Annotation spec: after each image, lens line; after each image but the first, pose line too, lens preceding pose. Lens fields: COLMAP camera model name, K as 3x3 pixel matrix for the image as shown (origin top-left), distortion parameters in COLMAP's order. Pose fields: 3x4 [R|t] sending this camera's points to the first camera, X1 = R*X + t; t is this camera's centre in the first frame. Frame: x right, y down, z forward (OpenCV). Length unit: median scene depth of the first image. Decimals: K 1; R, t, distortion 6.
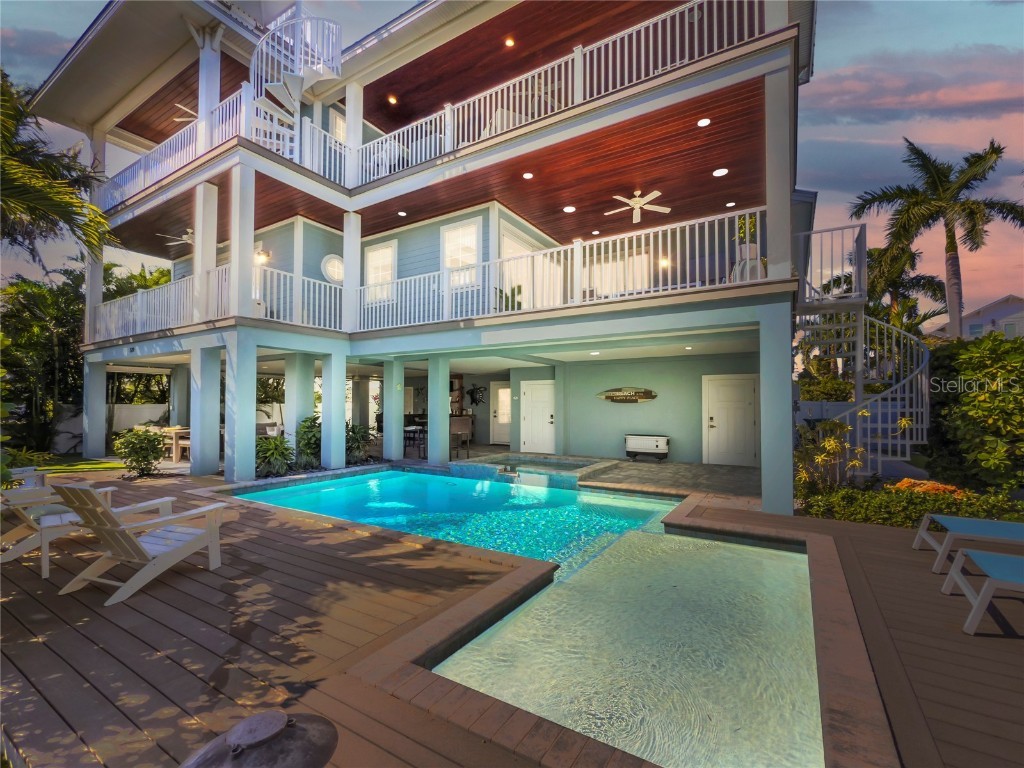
lens RADIAL K [[412.8, 0, 446.5], [0, 412.8, 381.7], [0, 0, 1]] dist [0.000195, 0.000015]
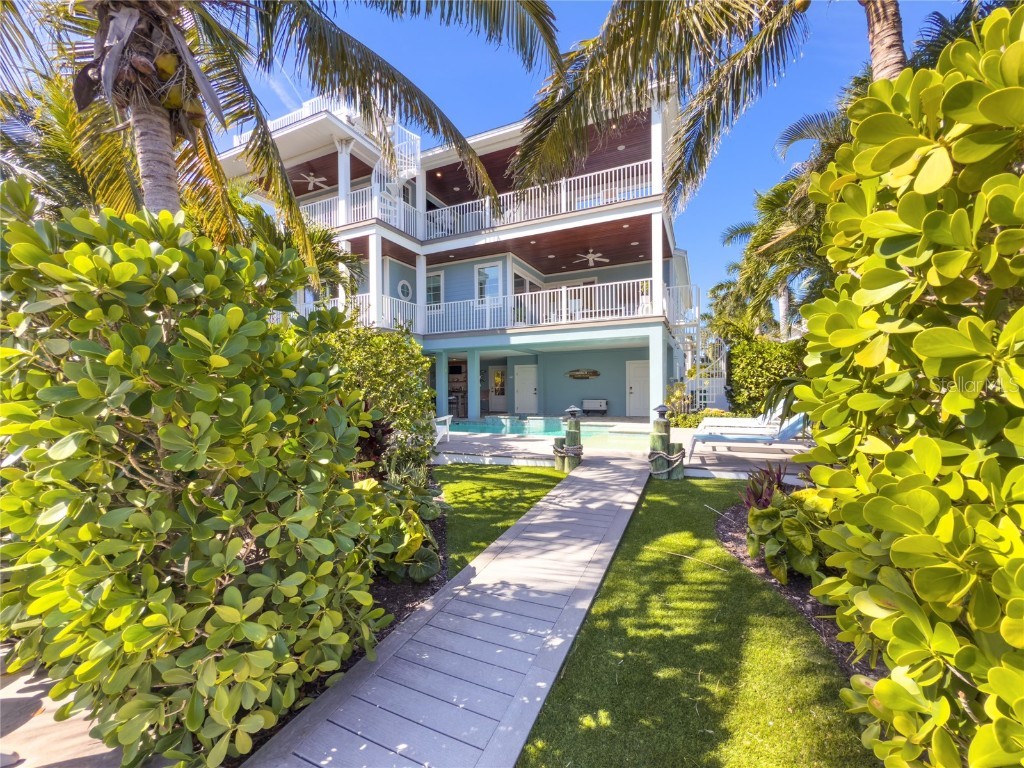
lens RADIAL K [[421.9, 0, 512.0], [0, 421.9, 384.0], [0, 0, 1]] dist [0.000390, 0.000029]
pose [[0.959711, -0.022103, 0.280118, -0.386901], [0.011223, 0.999121, 0.040385, 0.004833], [-0.280764, -0.035614, 0.959116, -0.654096]]
